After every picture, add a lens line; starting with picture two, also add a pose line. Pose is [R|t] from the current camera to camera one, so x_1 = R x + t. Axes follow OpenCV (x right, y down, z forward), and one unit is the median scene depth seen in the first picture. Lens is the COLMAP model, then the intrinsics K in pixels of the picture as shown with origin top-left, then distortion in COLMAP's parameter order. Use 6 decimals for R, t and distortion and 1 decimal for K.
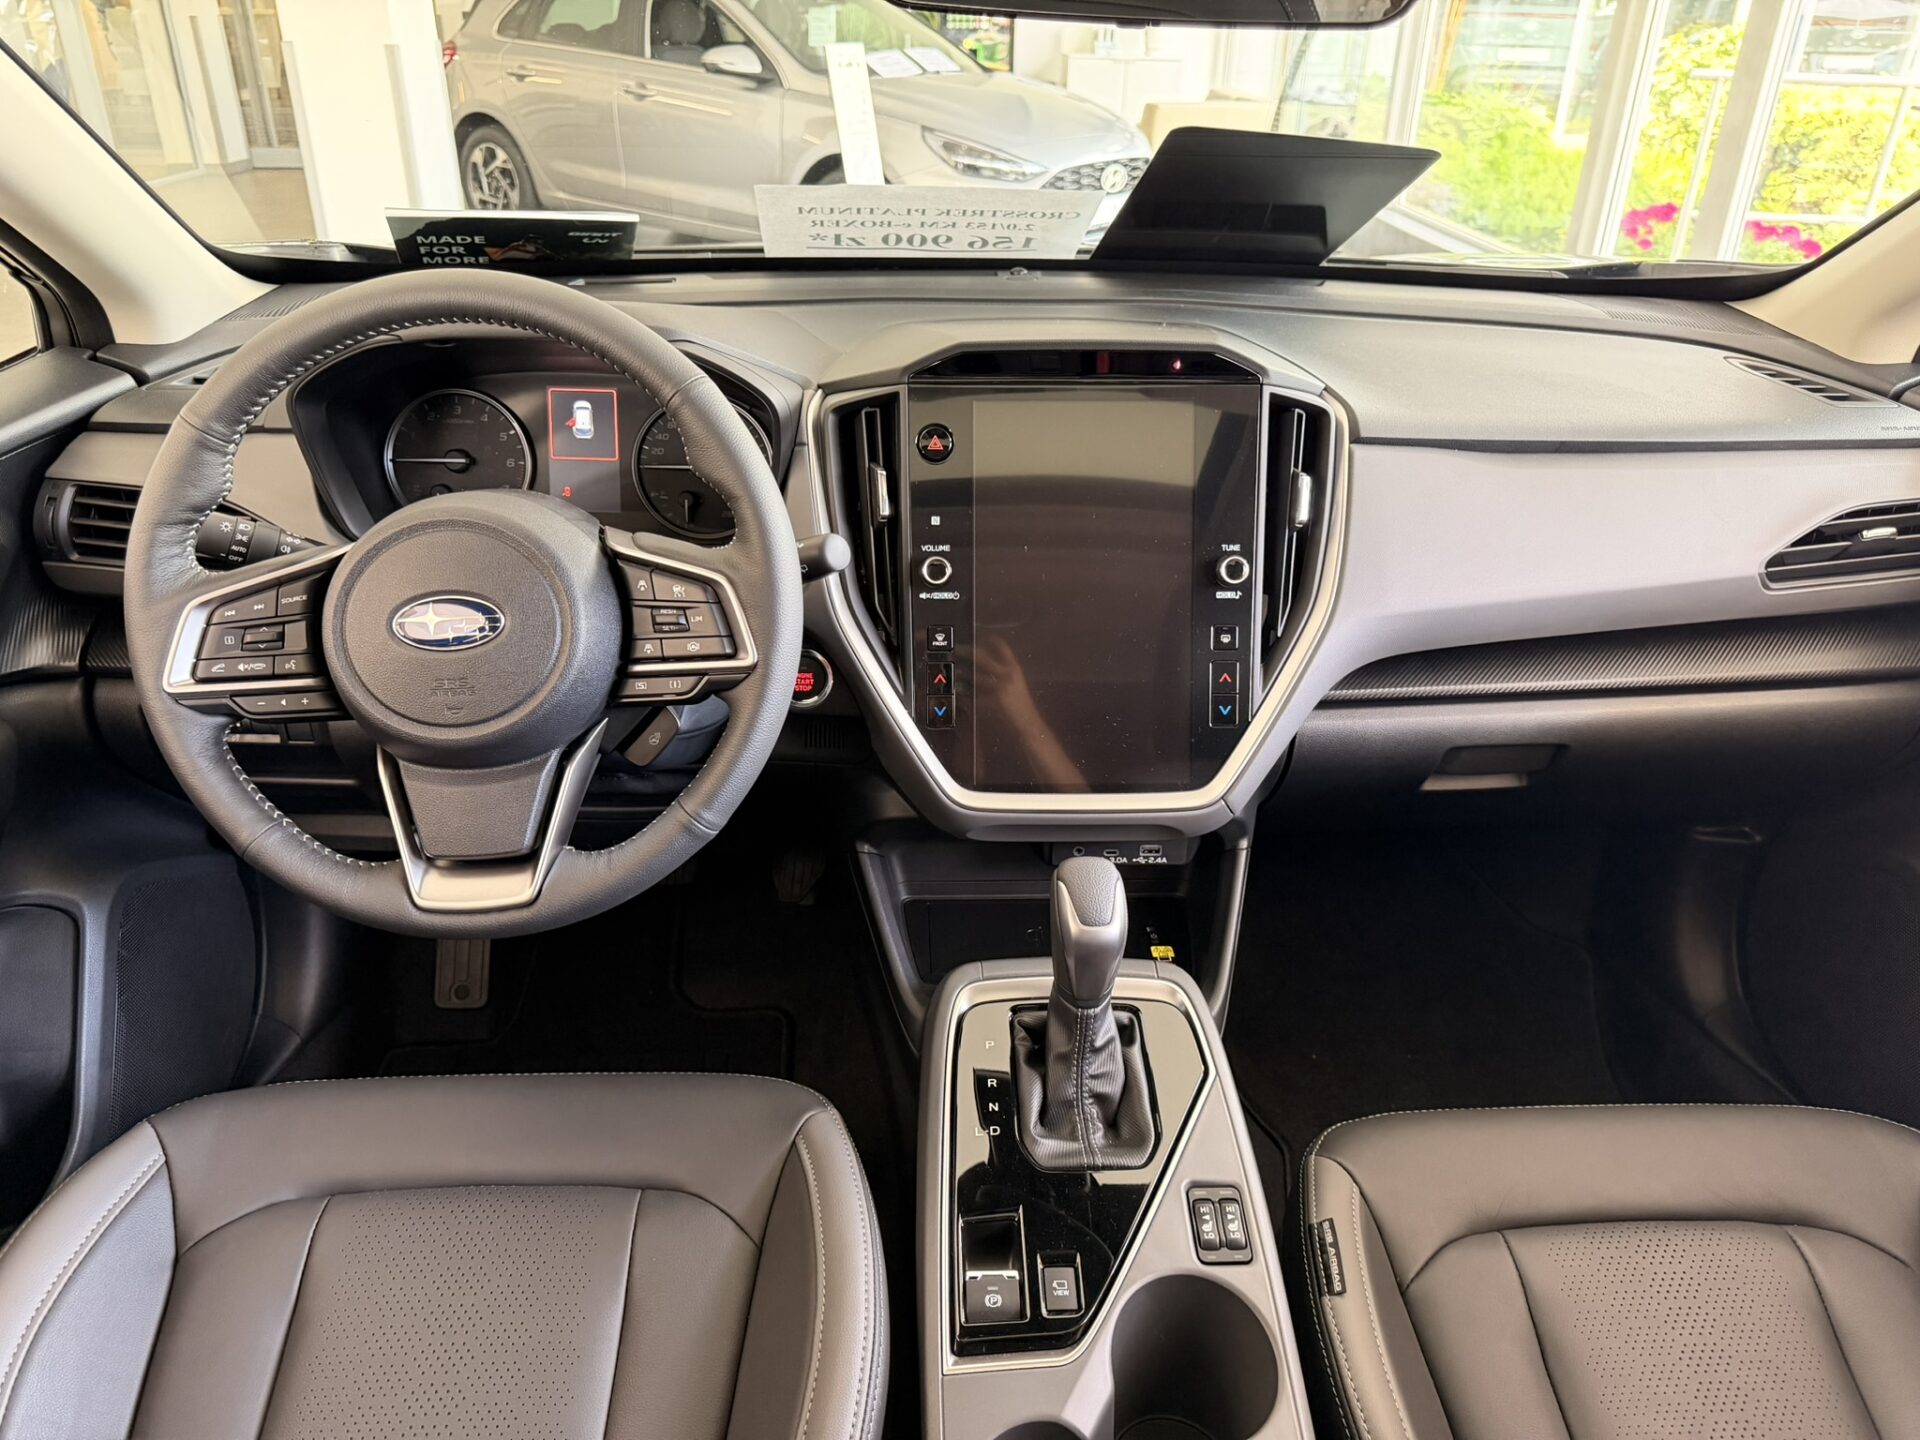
lens RADIAL K [[1353.8, 0, 942.6], [0, 1353.8, 719.0], [0, 0, 1]] dist [0.021785, -0.016970]
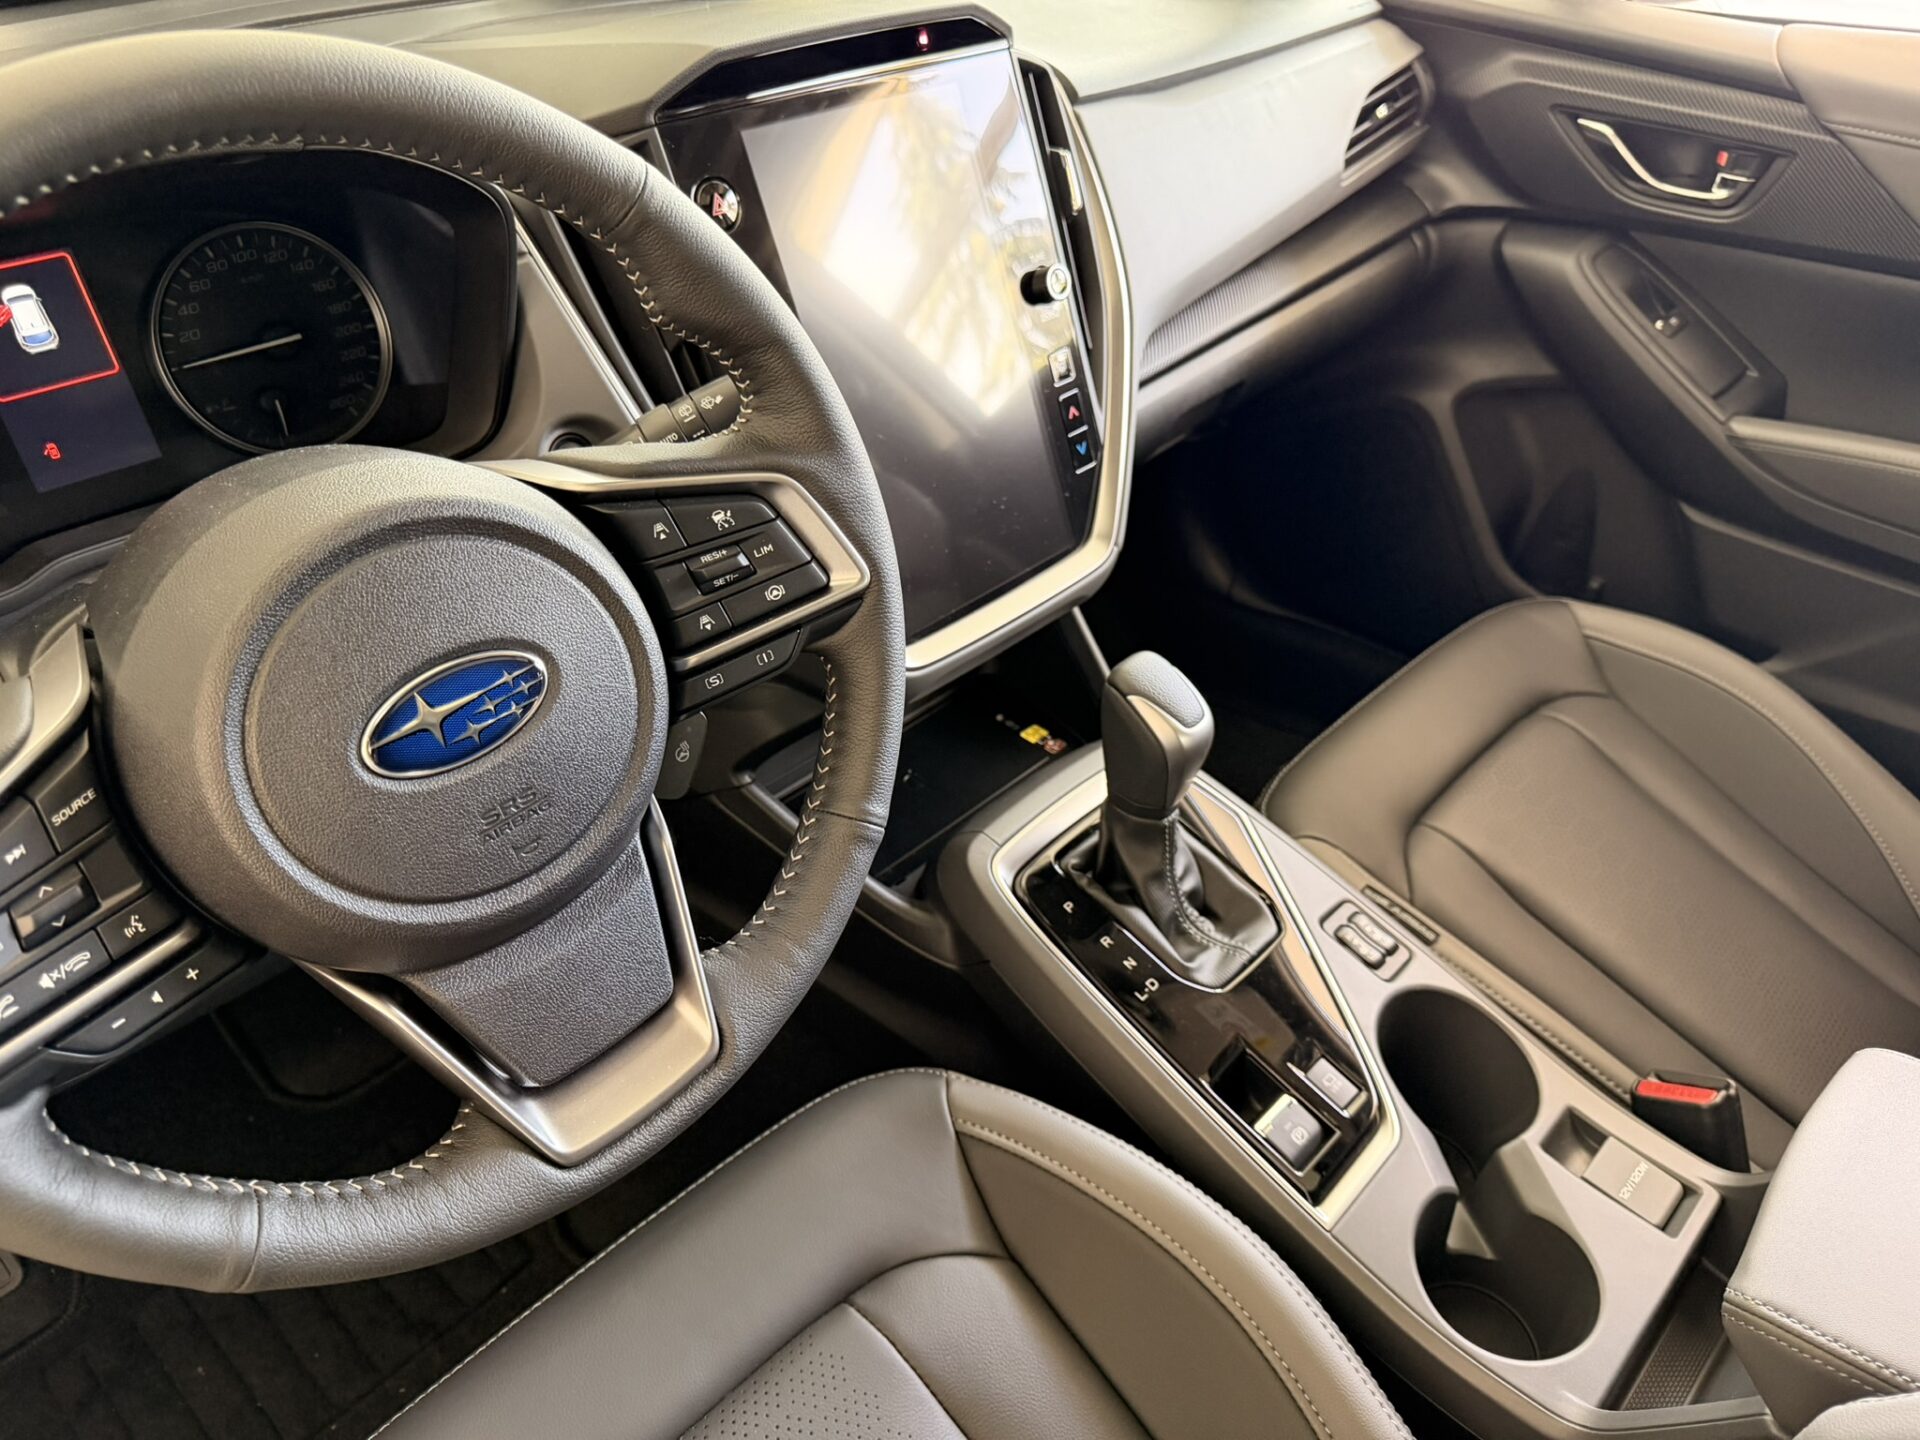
lens RADIAL K [[1404.5, 0, 956.8], [0, 1404.5, 713.1], [0, 0, 1]] dist [0.028296, -0.040564]
pose [[0.718371, -0.421675, 0.553293, -0.455641], [0.306101, 0.905817, 0.292912, -0.150659], [-0.624696, -0.041056, 0.779788, 0.359632]]
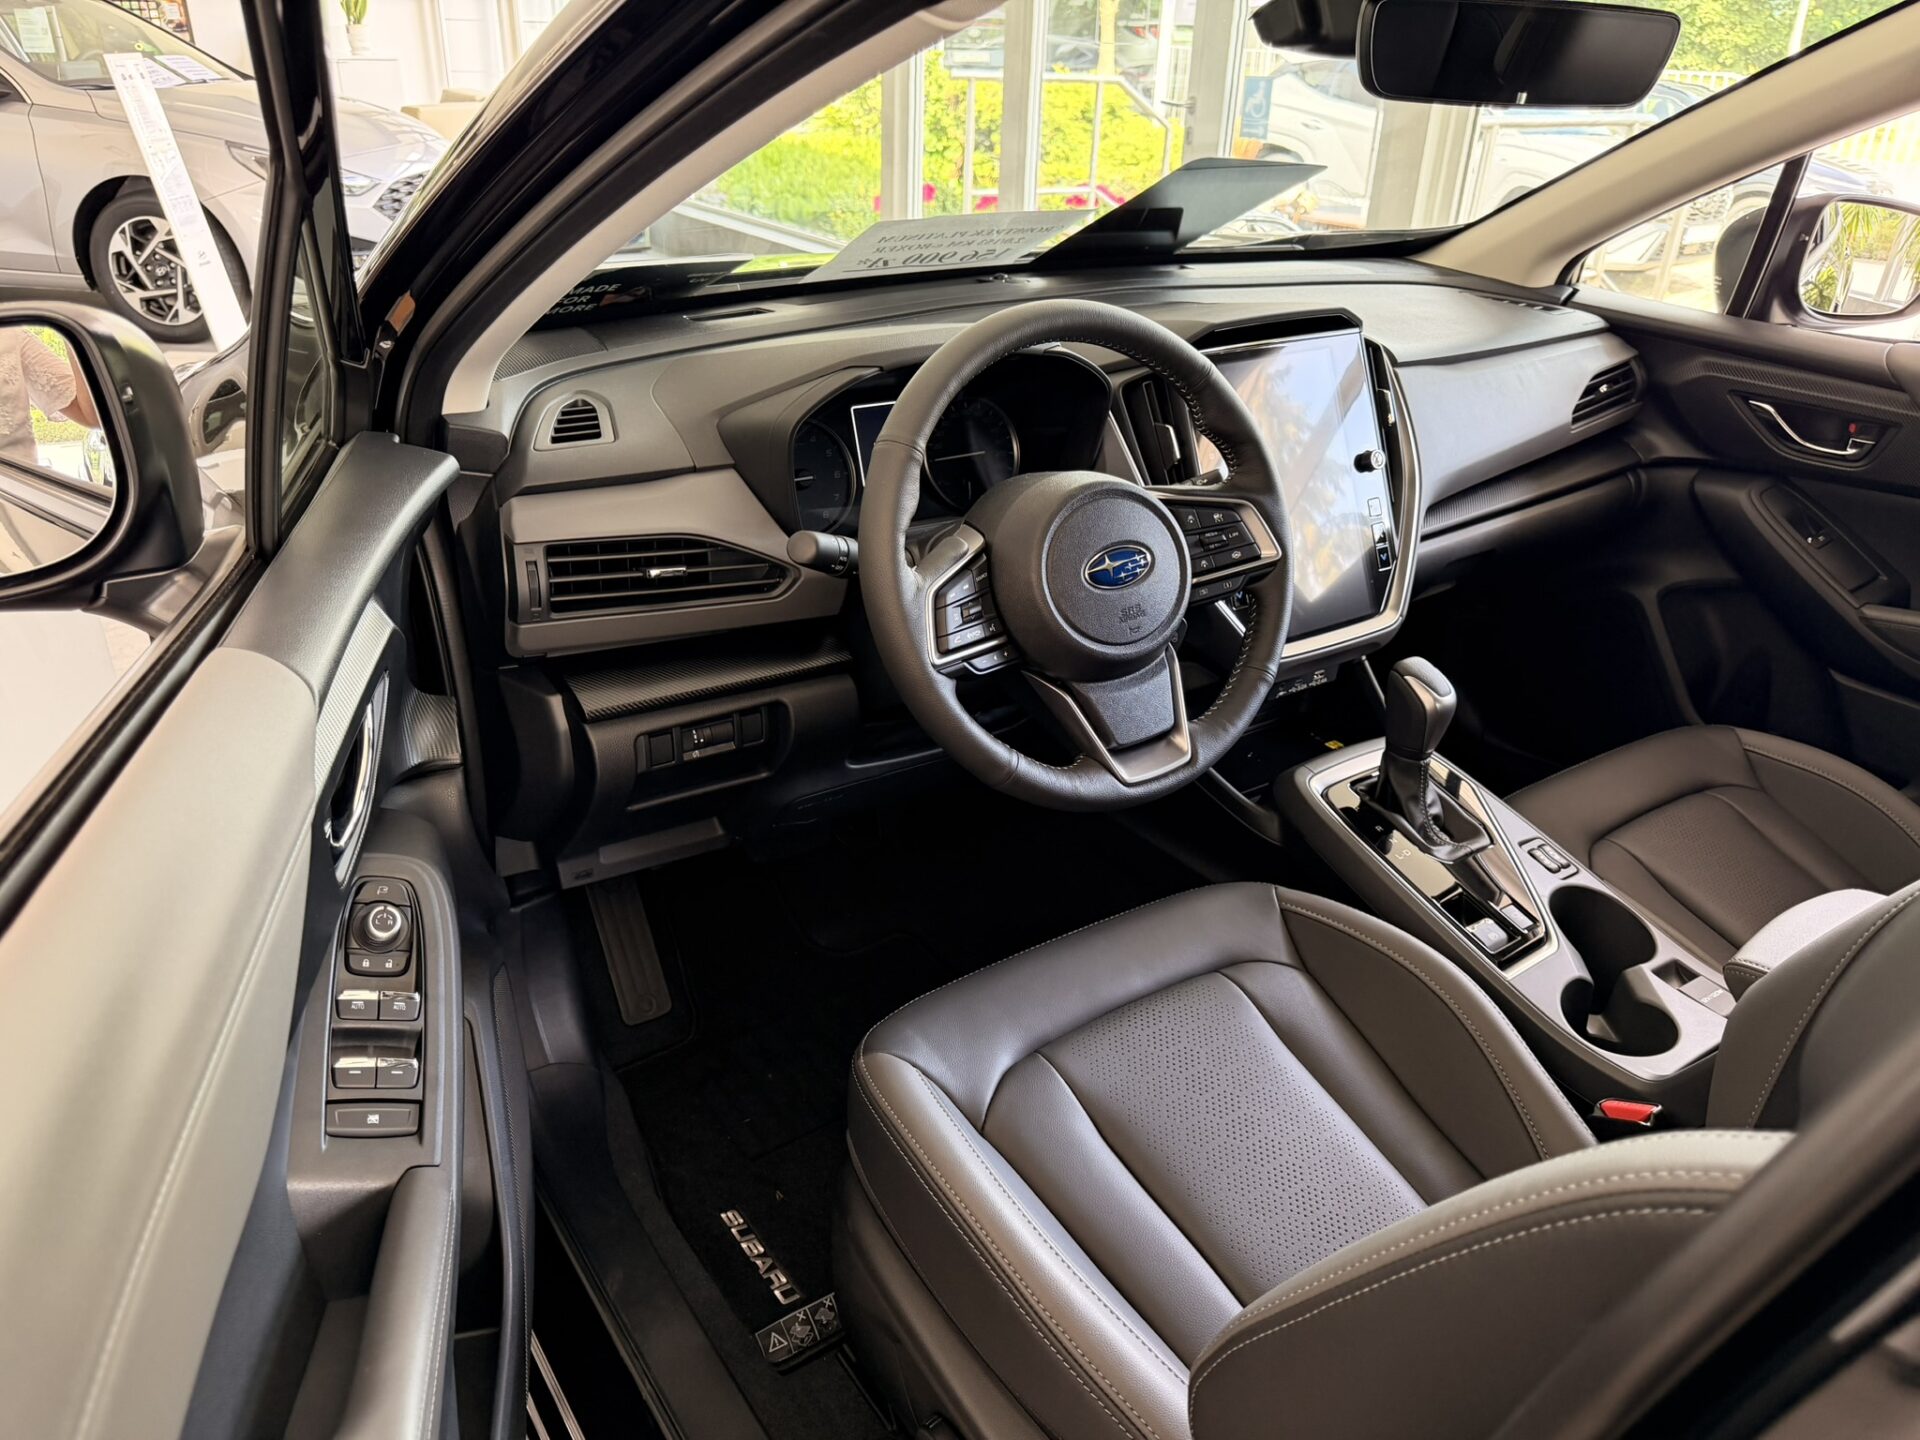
lens RADIAL K [[1353.8, 0, 942.6], [0, 1353.8, 719.0], [0, 0, 1]] dist [0.021785, -0.016970]
pose [[0.856797, -0.234907, 0.459040, -0.975270], [0.233541, 0.970450, 0.060708, -0.038855], [-0.459736, 0.055190, 0.886339, -0.069956]]
